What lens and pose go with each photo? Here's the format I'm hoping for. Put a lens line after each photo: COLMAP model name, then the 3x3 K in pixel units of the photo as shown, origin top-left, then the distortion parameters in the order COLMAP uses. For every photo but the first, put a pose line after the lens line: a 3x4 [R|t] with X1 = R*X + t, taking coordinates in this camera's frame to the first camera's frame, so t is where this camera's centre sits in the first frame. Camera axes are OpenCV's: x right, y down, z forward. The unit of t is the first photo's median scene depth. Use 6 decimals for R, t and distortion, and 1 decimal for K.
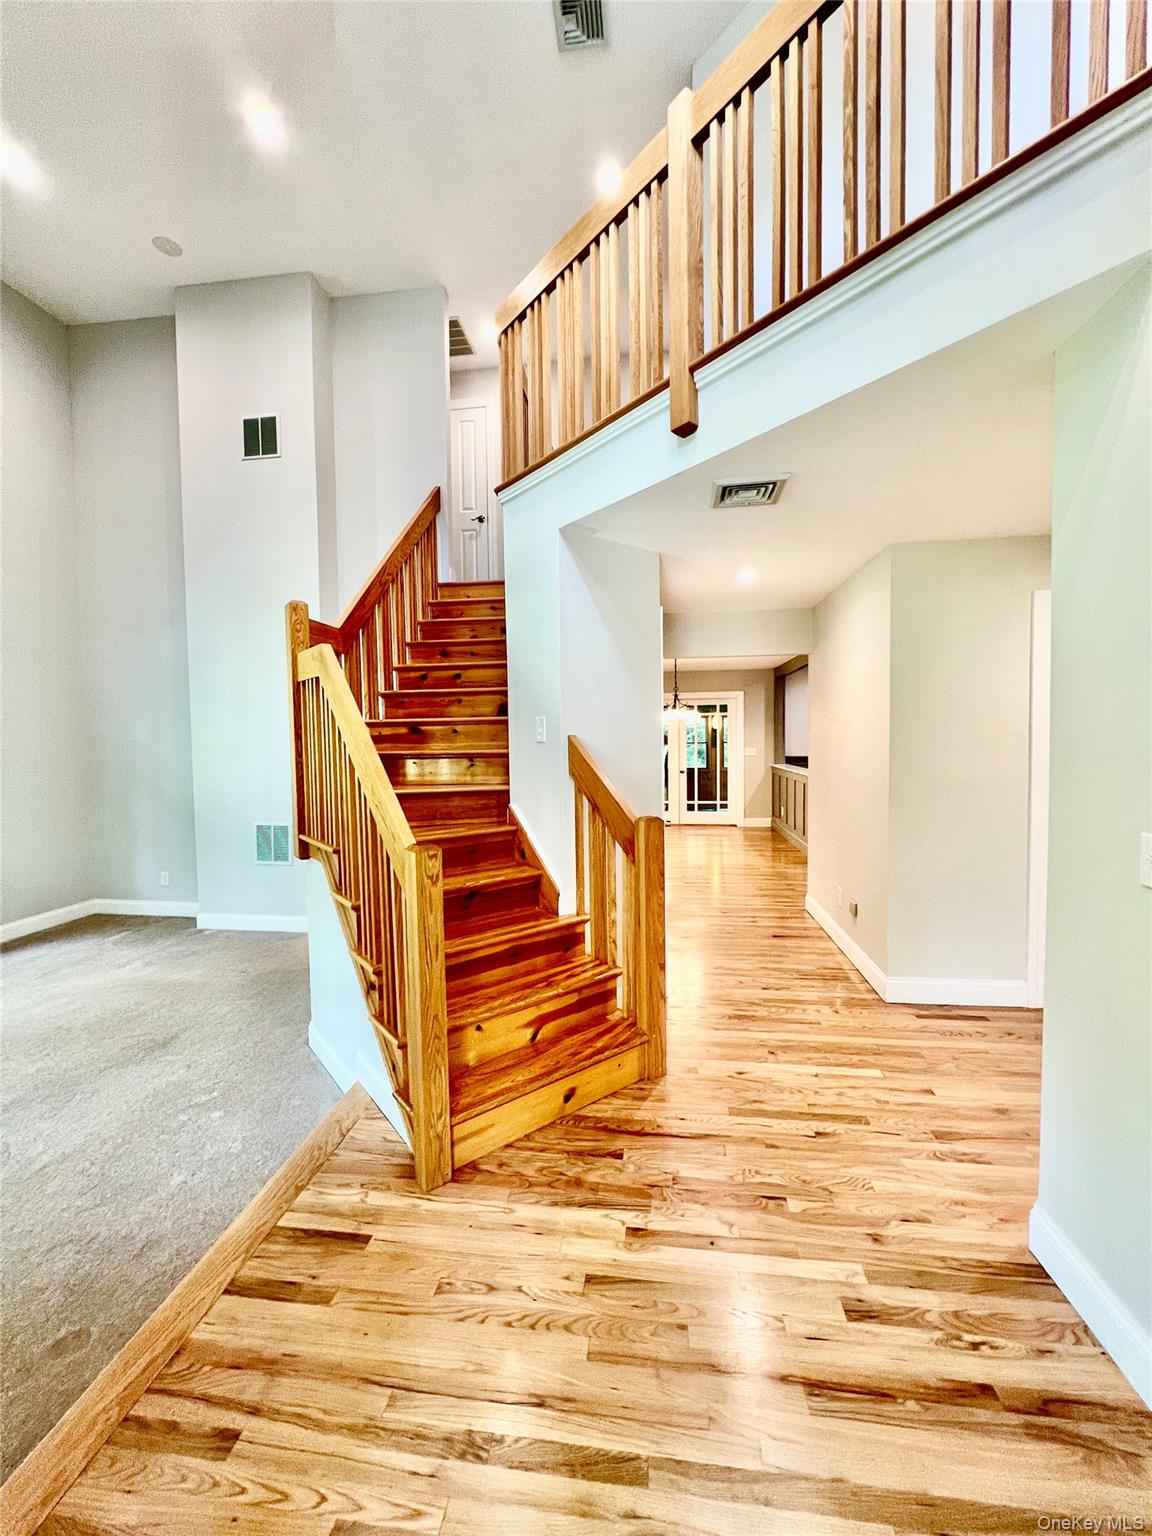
lens RADIAL K [[615.0, 0, 578.1], [0, 615.0, 763.3], [0, 0, 1]] dist [-0.004037, 0.001189]
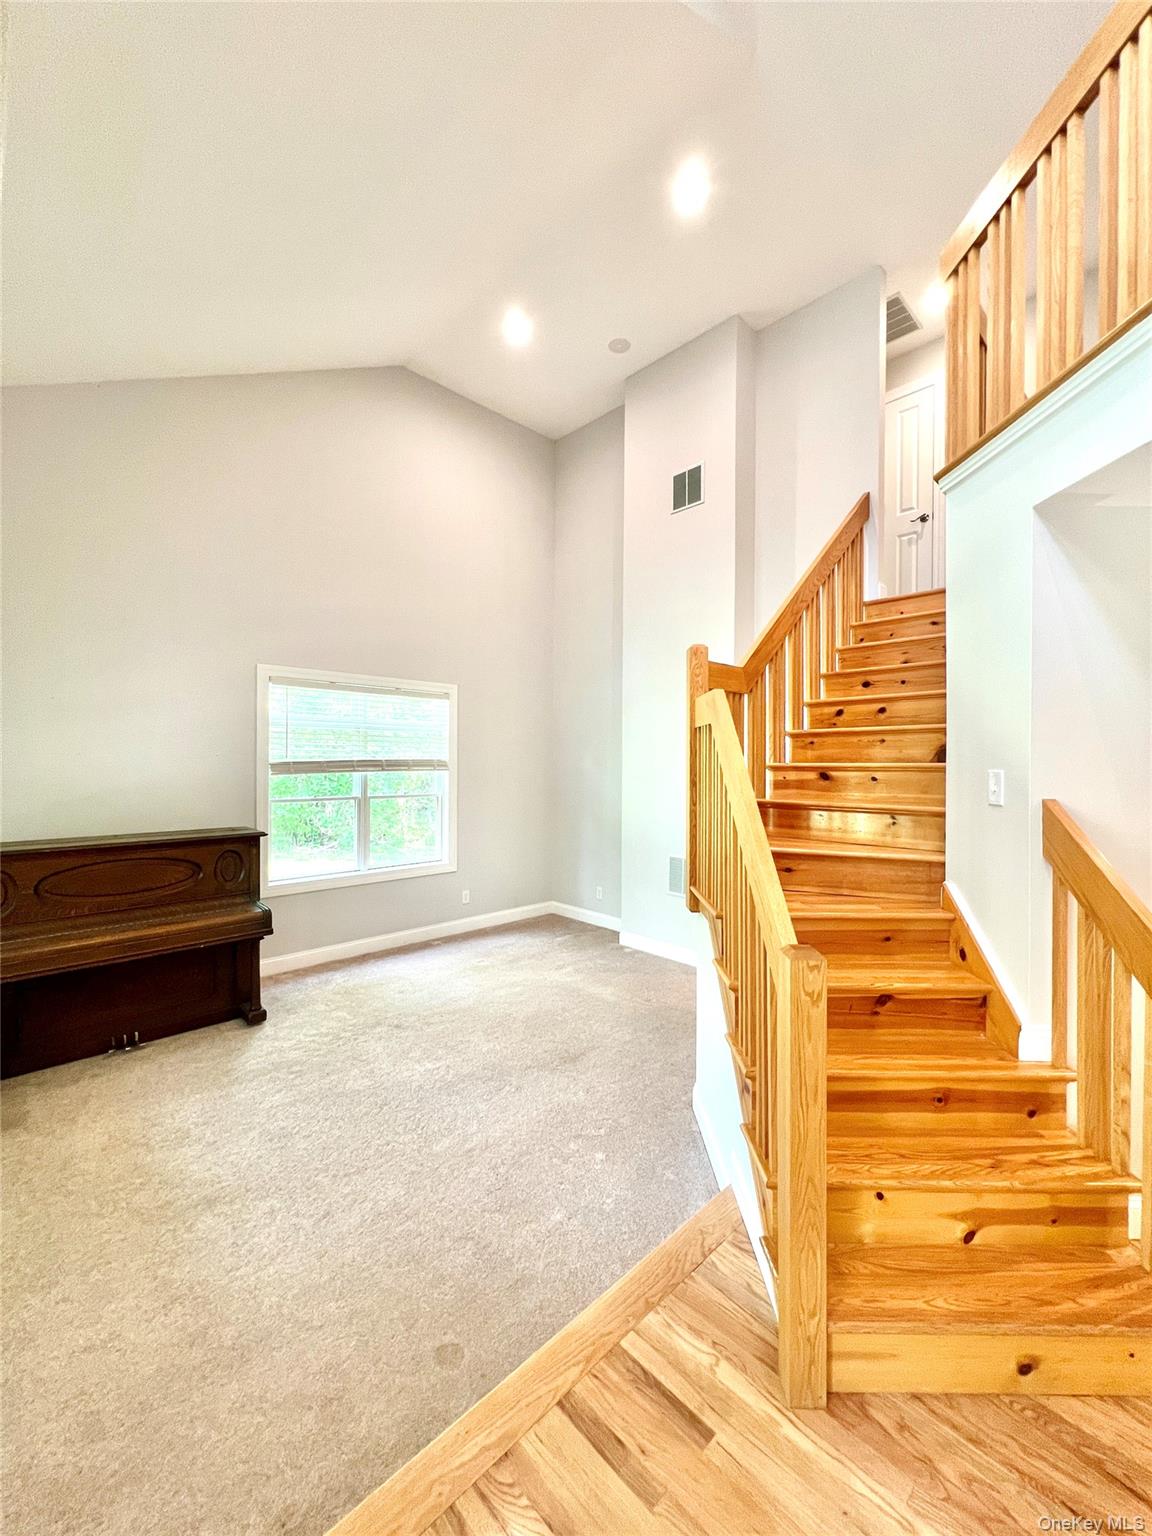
lens RADIAL K [[615.0, 0, 578.1], [0, 615.0, 763.3], [0, 0, 1]] dist [-0.004037, 0.001189]
pose [[0.782429, 0.019500, -0.622435, 0.003675], [-0.043139, 0.998806, -0.022936, -0.048291], [0.621244, 0.044797, 0.782335, 0.136449]]
